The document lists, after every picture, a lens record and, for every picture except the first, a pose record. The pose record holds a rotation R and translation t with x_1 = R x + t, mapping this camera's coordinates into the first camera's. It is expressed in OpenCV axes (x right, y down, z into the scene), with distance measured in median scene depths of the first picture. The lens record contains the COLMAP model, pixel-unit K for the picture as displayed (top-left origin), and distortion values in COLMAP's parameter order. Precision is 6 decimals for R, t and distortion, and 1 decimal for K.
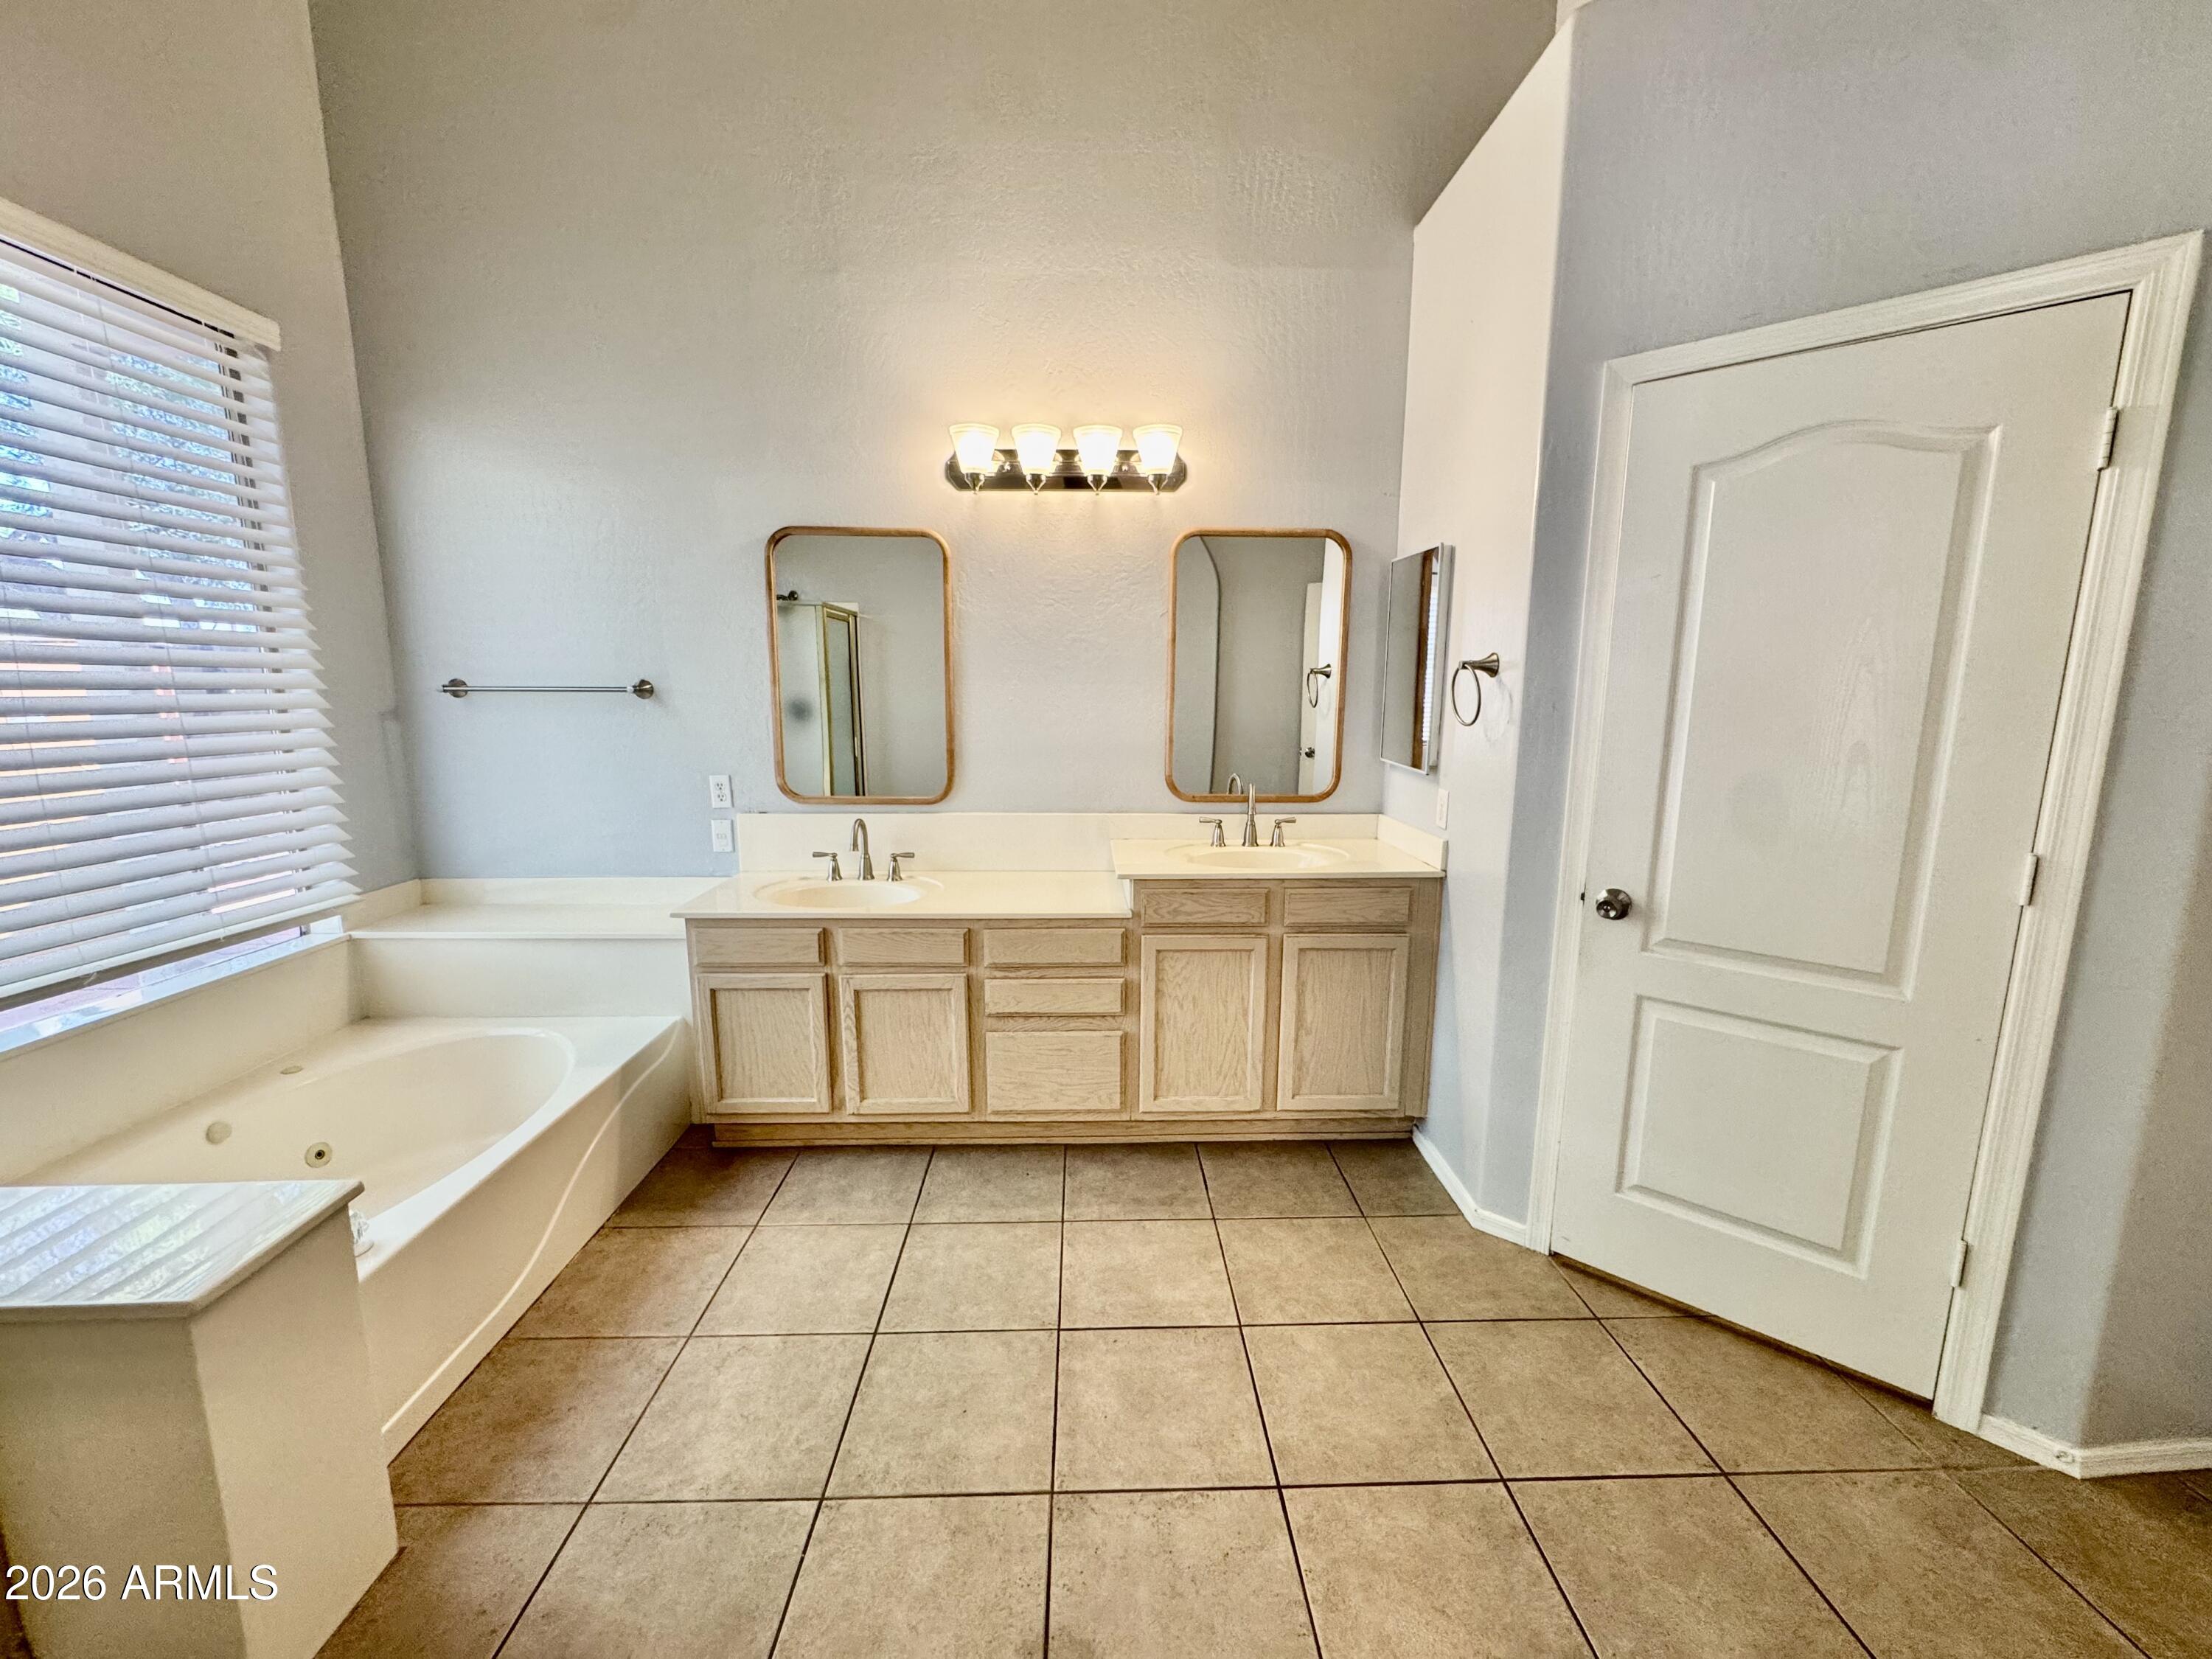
lens RADIAL K [[887.8, 0, 1108.5], [0, 887.8, 831.7], [0, 0, 1]] dist [-0.004598, 0.000320]
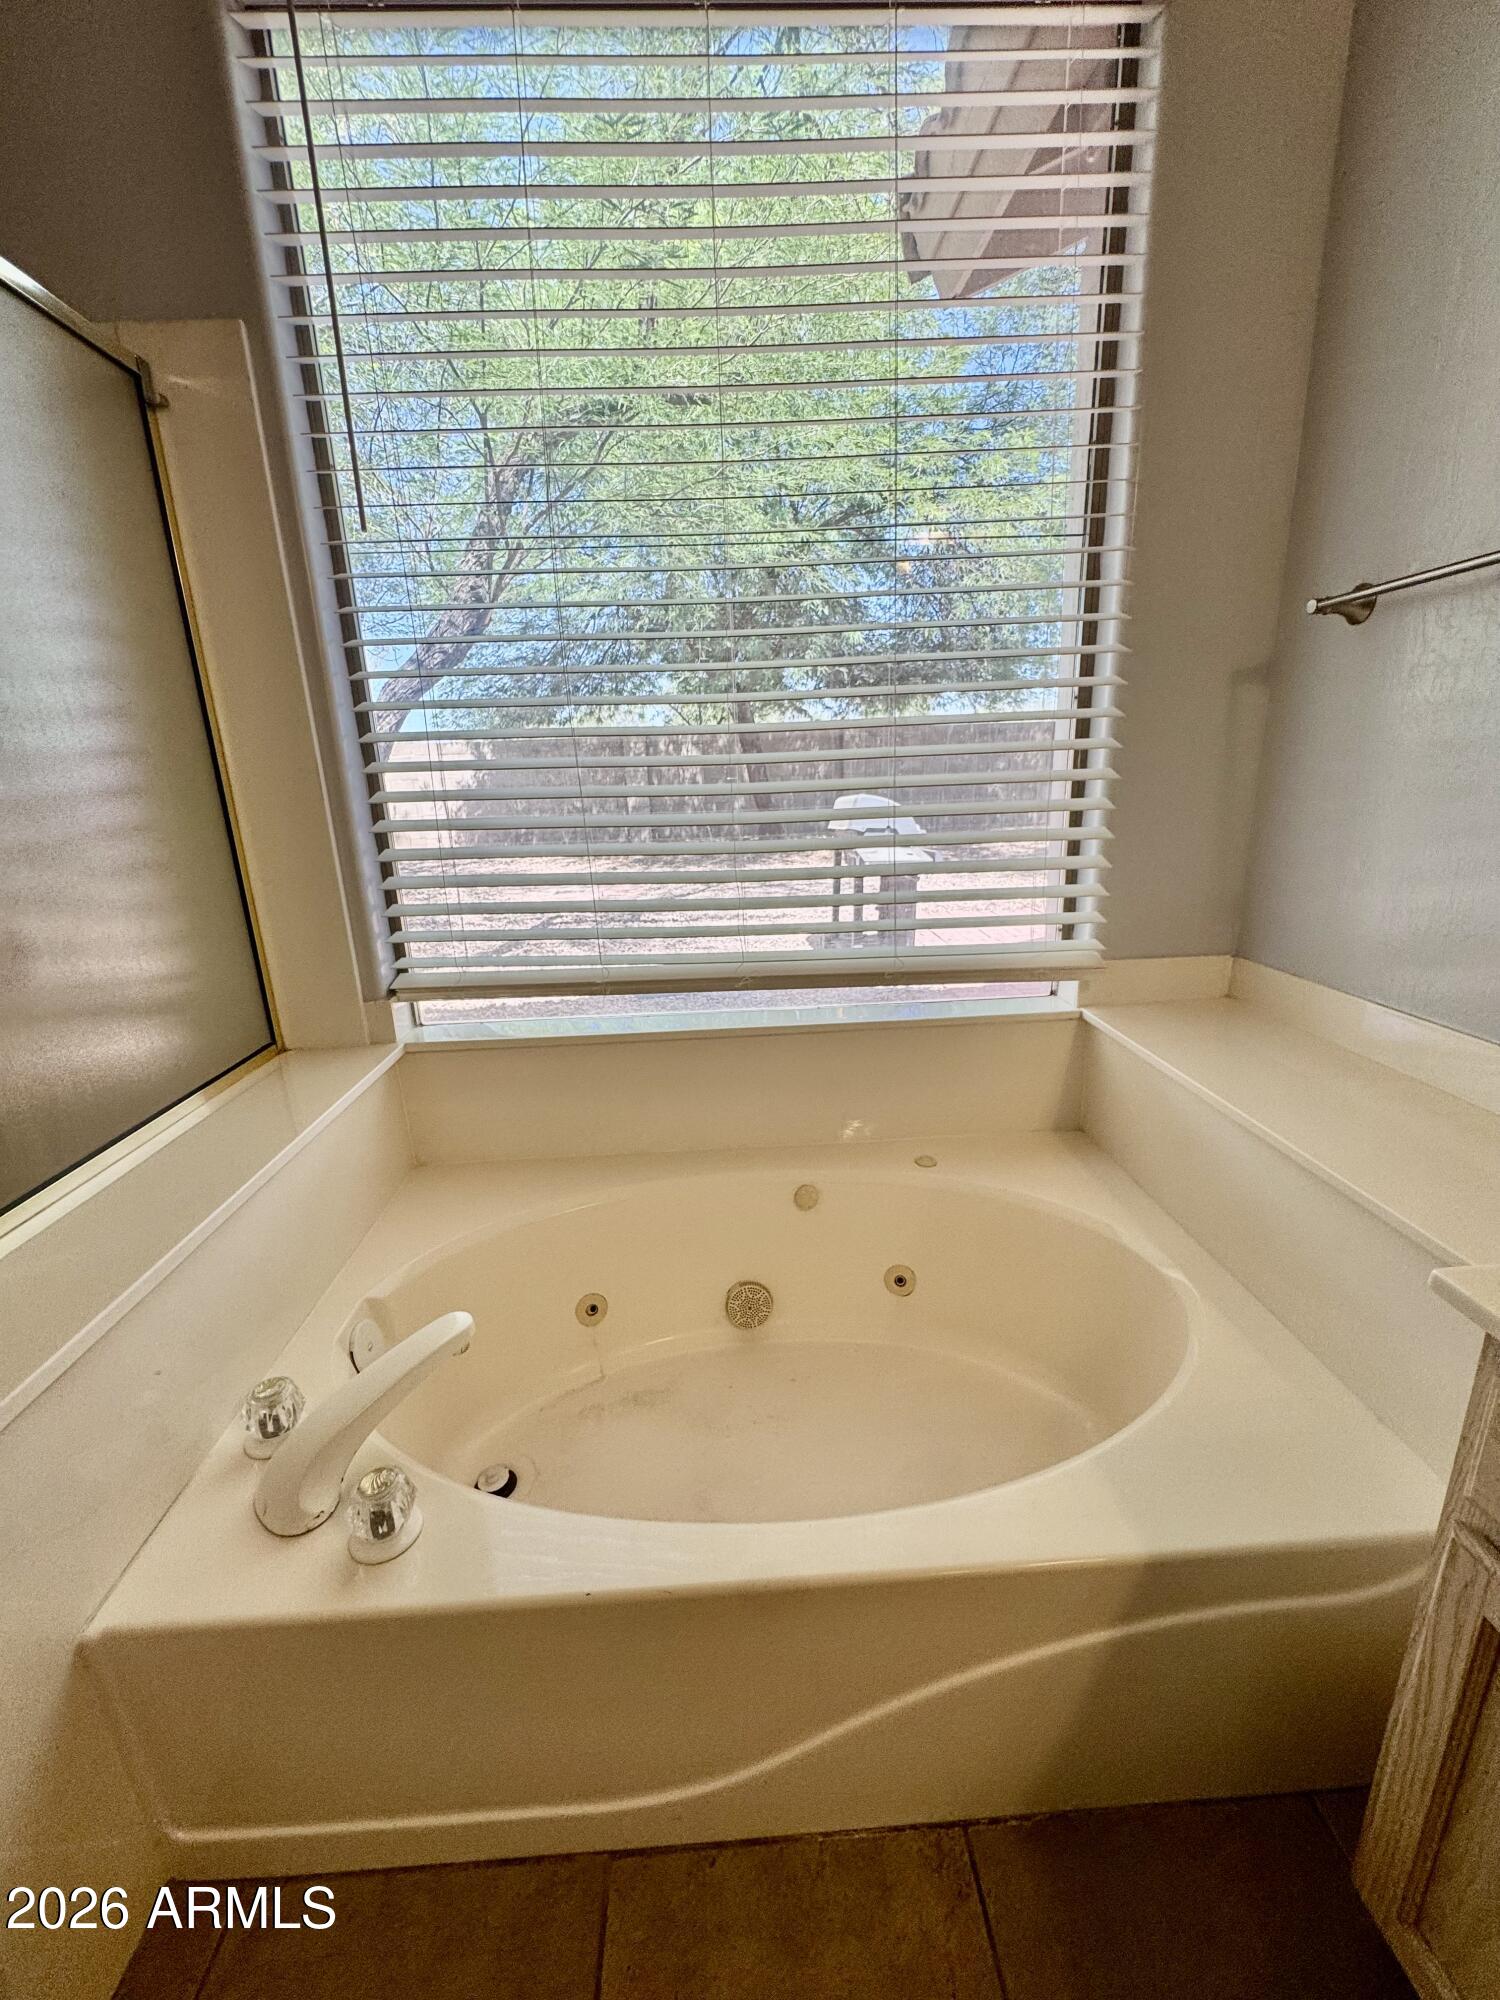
lens RADIAL K [[802.7, 0, 750.0], [0, 802.7, 1000.0], [0, 0, 1]] dist [-0.004598, 0.000320]
pose [[0.025902, 0.279003, -0.959941, -0.267144], [-0.132221, 0.952783, 0.273355, -0.030510], [0.990882, 0.119844, 0.061569, 0.705452]]
